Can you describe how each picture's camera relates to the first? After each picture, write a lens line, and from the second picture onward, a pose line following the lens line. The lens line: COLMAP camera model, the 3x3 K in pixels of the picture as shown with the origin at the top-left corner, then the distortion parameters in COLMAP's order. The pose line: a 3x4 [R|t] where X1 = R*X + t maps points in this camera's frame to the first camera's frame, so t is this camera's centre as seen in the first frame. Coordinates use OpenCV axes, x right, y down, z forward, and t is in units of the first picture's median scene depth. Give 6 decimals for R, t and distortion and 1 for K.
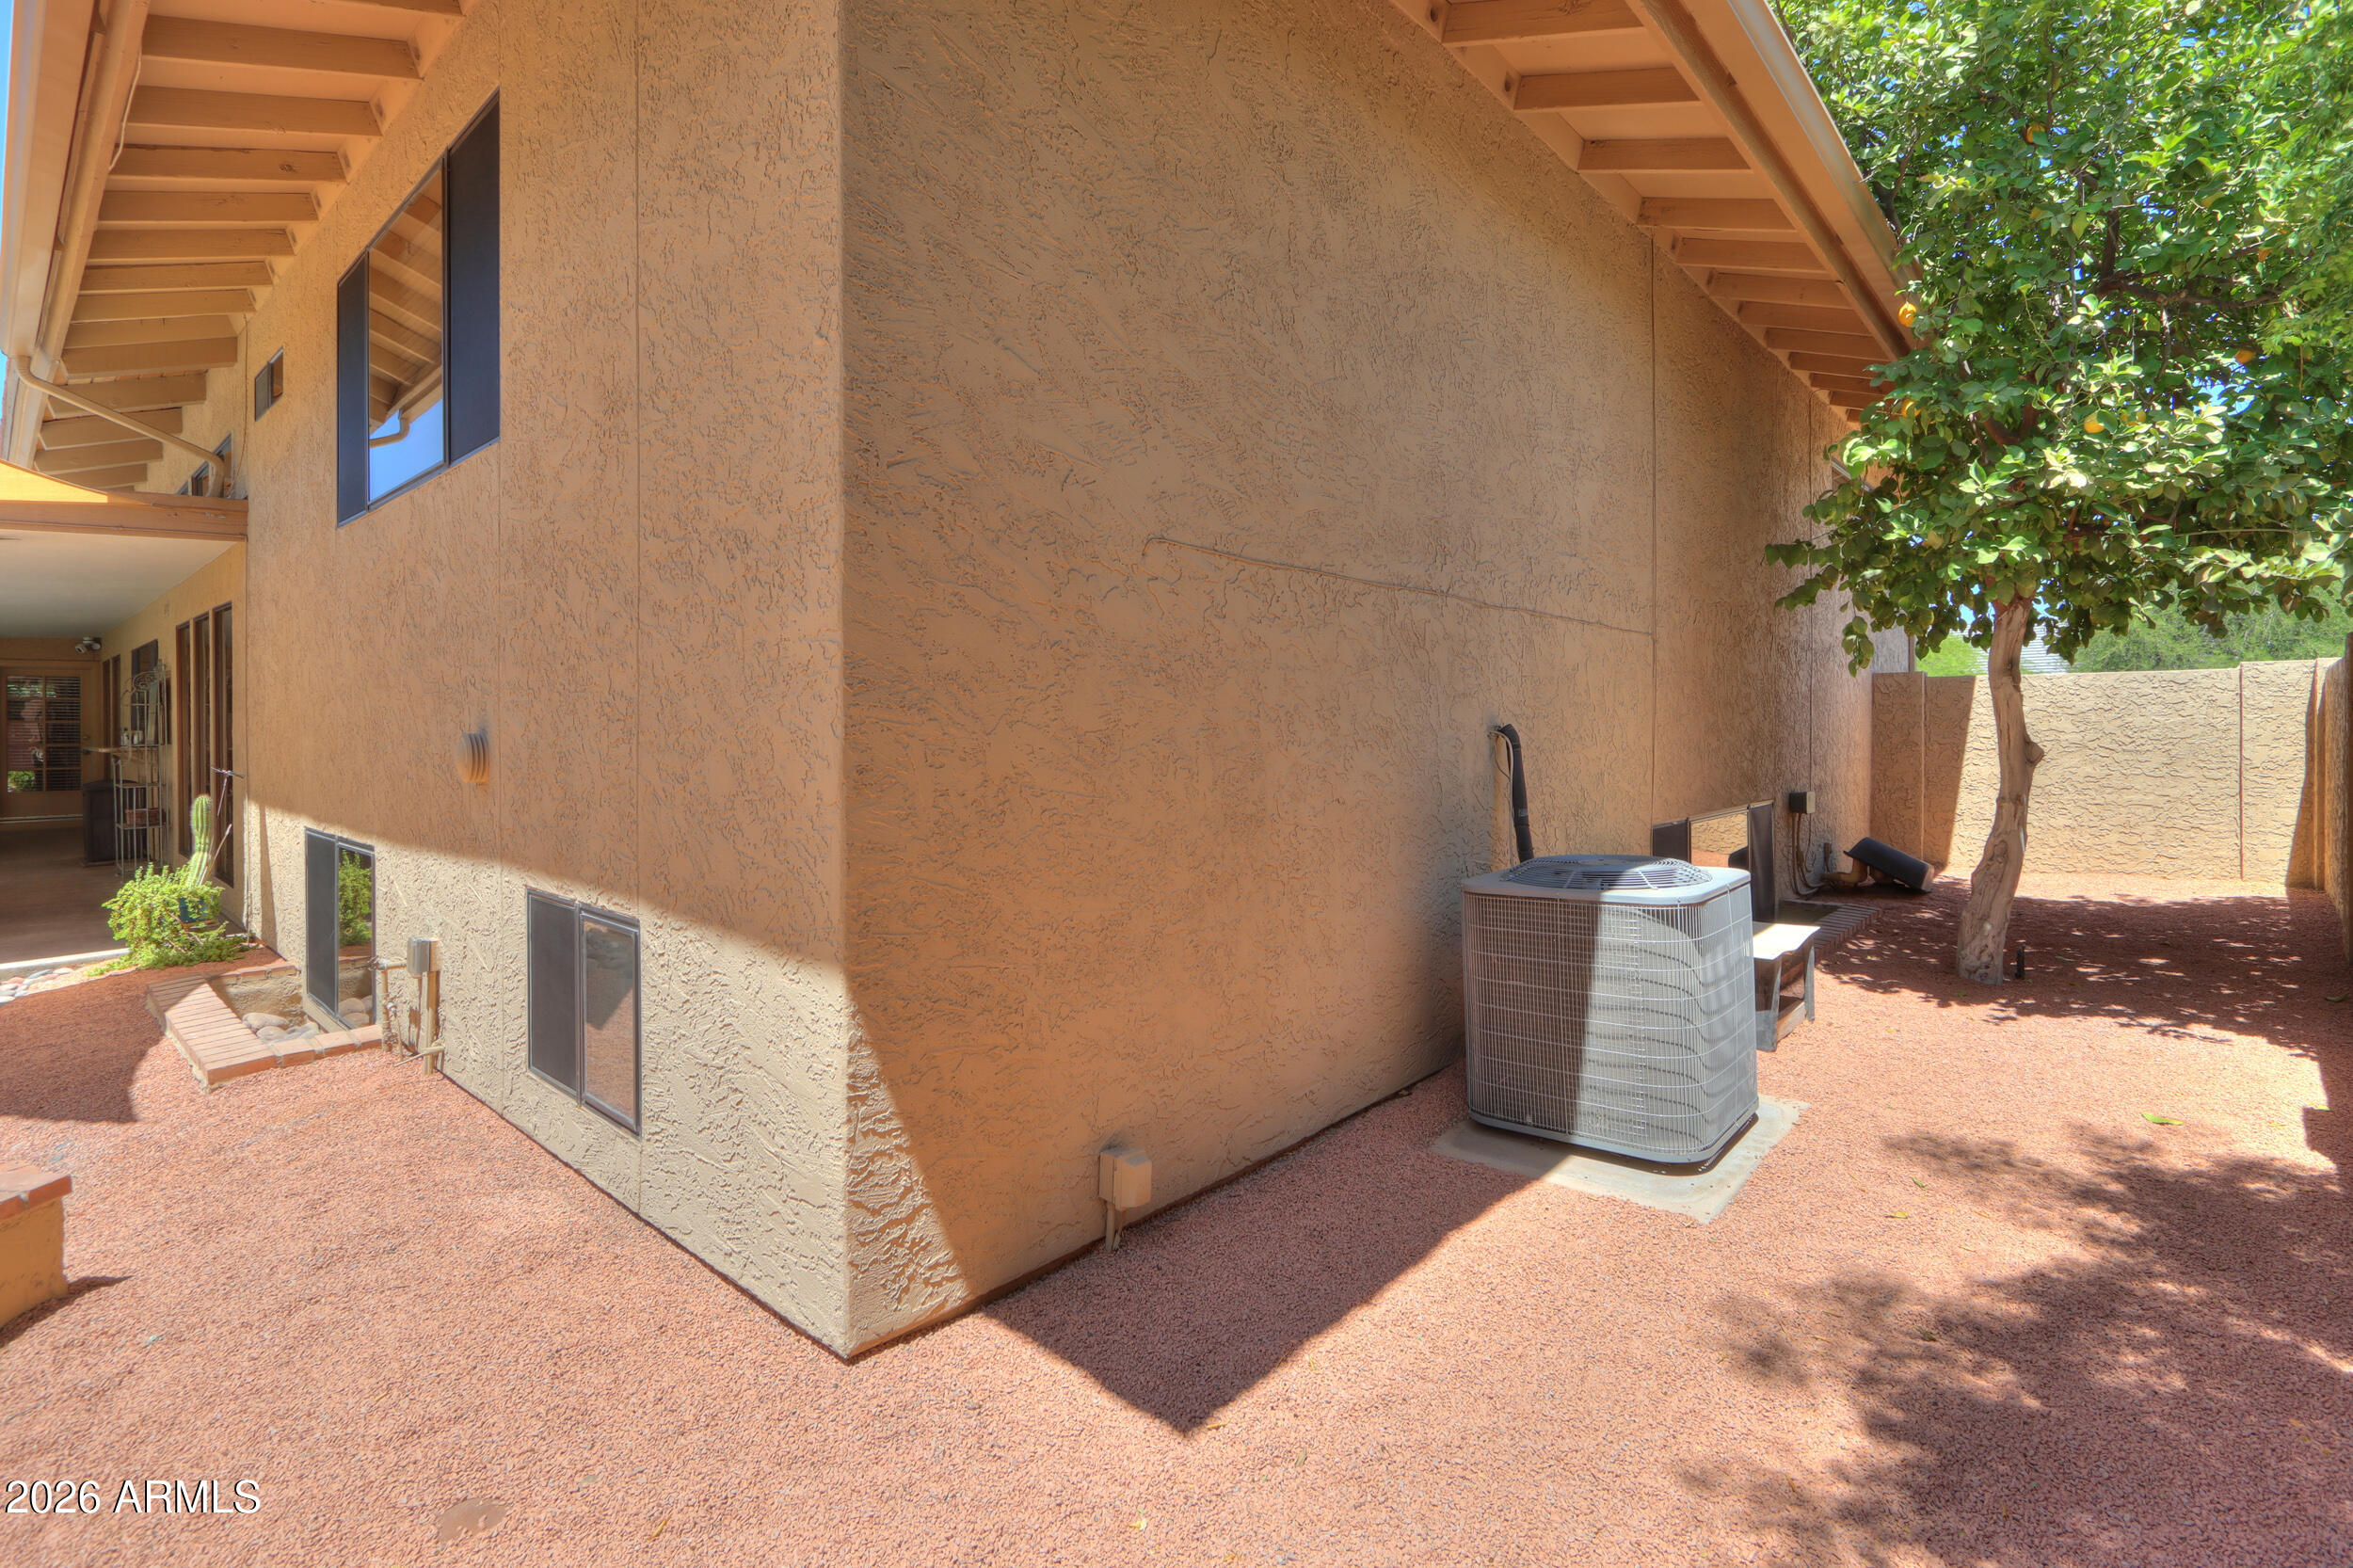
lens RADIAL K [[1097.8, 0, 1179.5], [0, 1097.8, 739.3], [0, 0, 1]] dist [-0.004802, 0.002339]
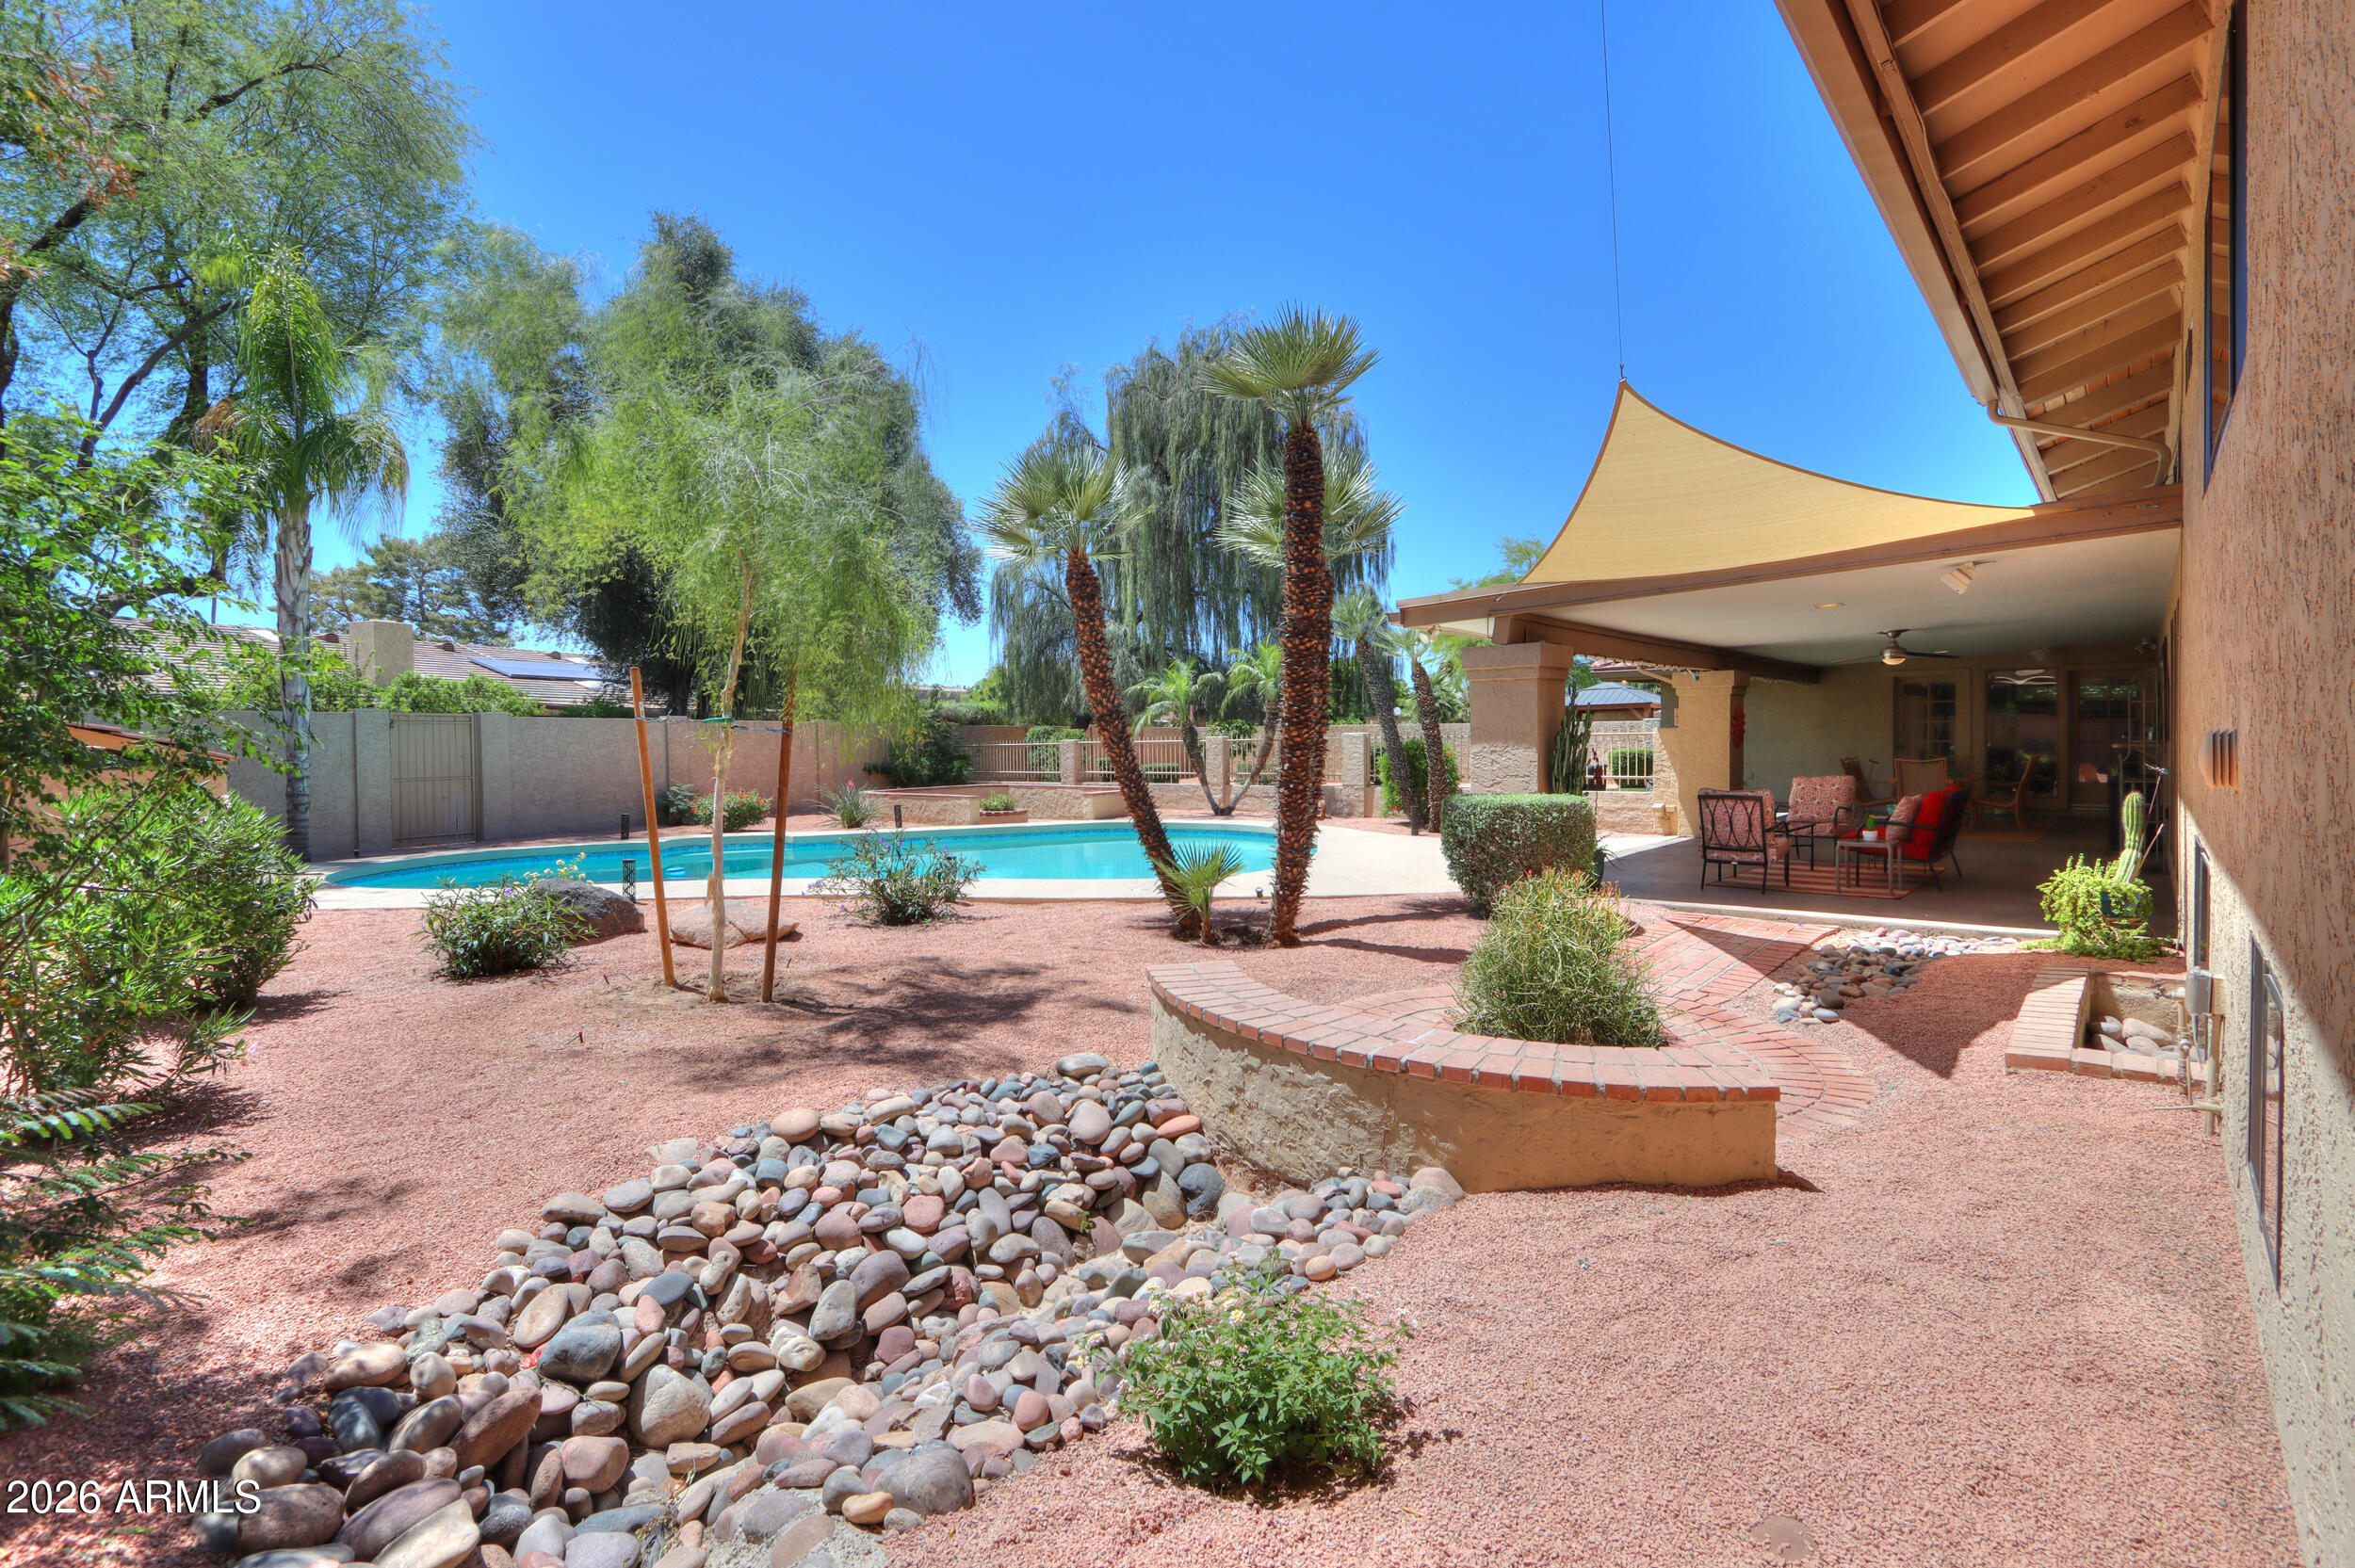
lens RADIAL K [[1098.6, 0, 1193.3], [0, 1098.6, 766.7], [0, 0, 1]] dist [-0.004802, 0.002339]
pose [[0.026213, 0.032693, -0.999122, 0.093591], [-0.005145, 0.999456, 0.032569, 0.000209], [0.999643, 0.004287, 0.026367, 0.147039]]
